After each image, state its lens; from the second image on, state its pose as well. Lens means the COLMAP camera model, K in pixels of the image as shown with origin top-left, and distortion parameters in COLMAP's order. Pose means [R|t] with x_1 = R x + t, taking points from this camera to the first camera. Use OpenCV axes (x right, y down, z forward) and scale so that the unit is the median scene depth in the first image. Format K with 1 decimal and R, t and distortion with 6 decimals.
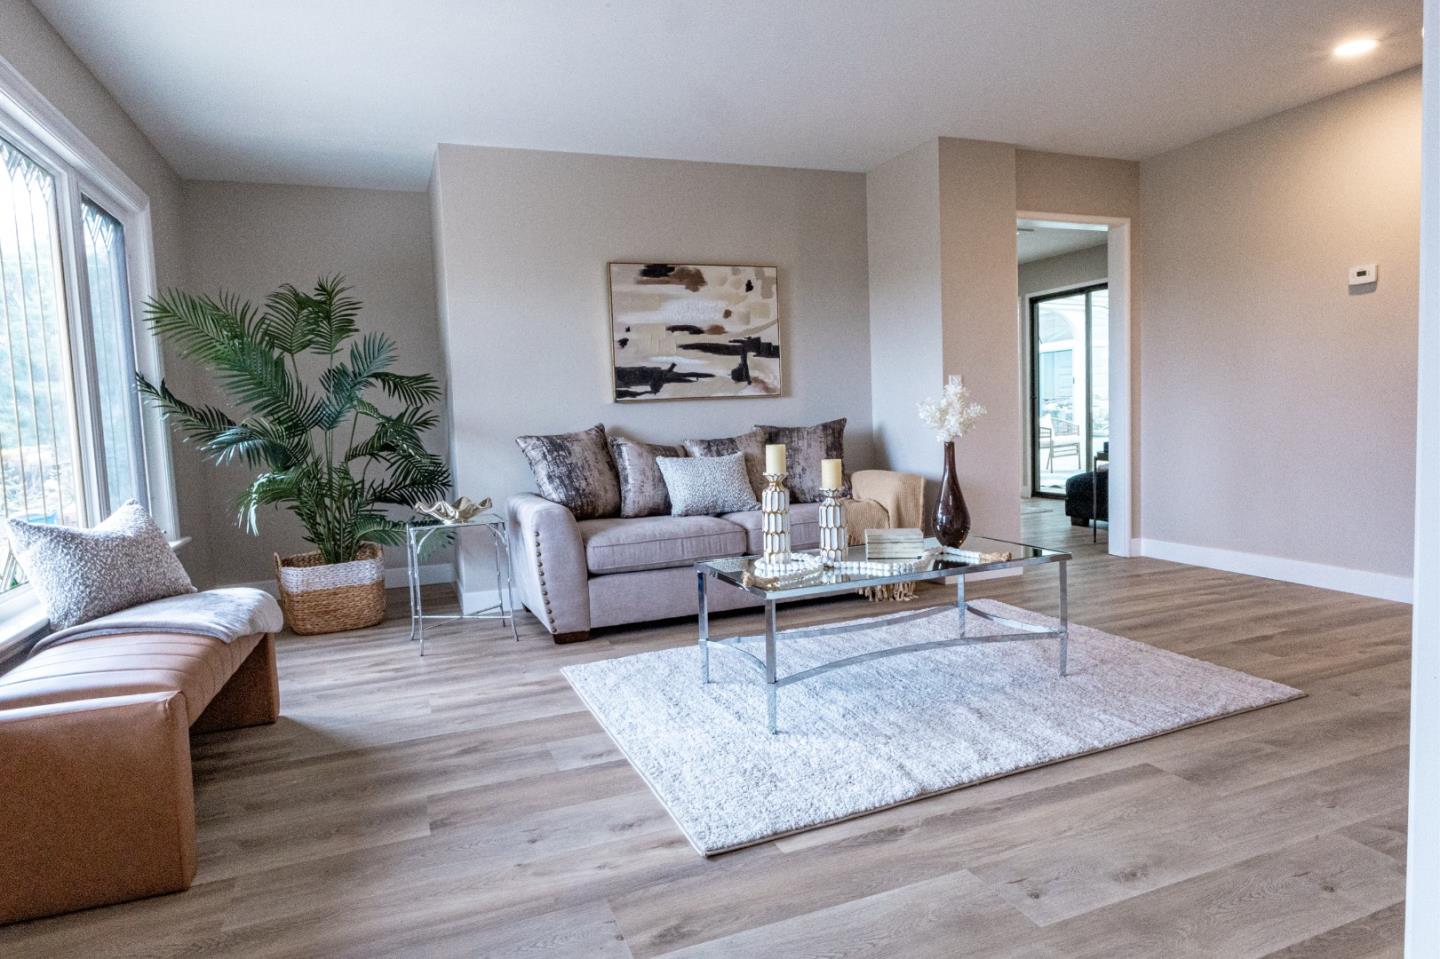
lens RADIAL K [[854.2, 0, 720.0], [0, 854.2, 479.5], [0, 0, 1]] dist [-0.006238, -0.001688]
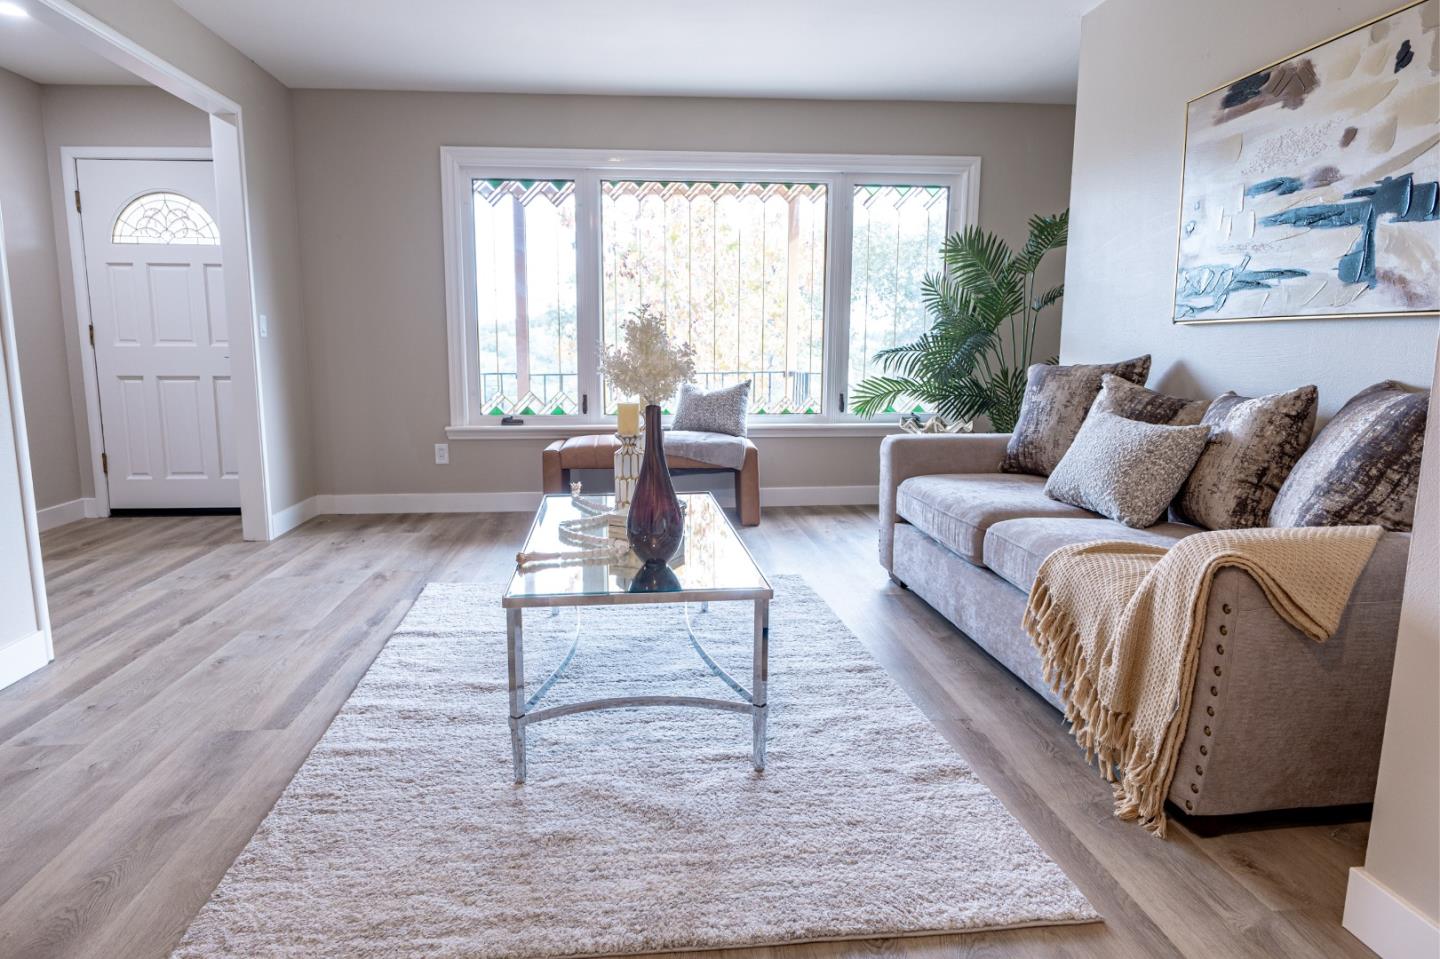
lens RADIAL K [[854.2, 0, 720.0], [0, 854.2, 479.5], [0, 0, 1]] dist [-0.006238, -0.001688]
pose [[-0.297322, 0.189504, -0.935782, 0.594247], [-0.066259, 0.973647, 0.218224, -0.091031], [0.952476, 0.126886, -0.276930, 0.838804]]
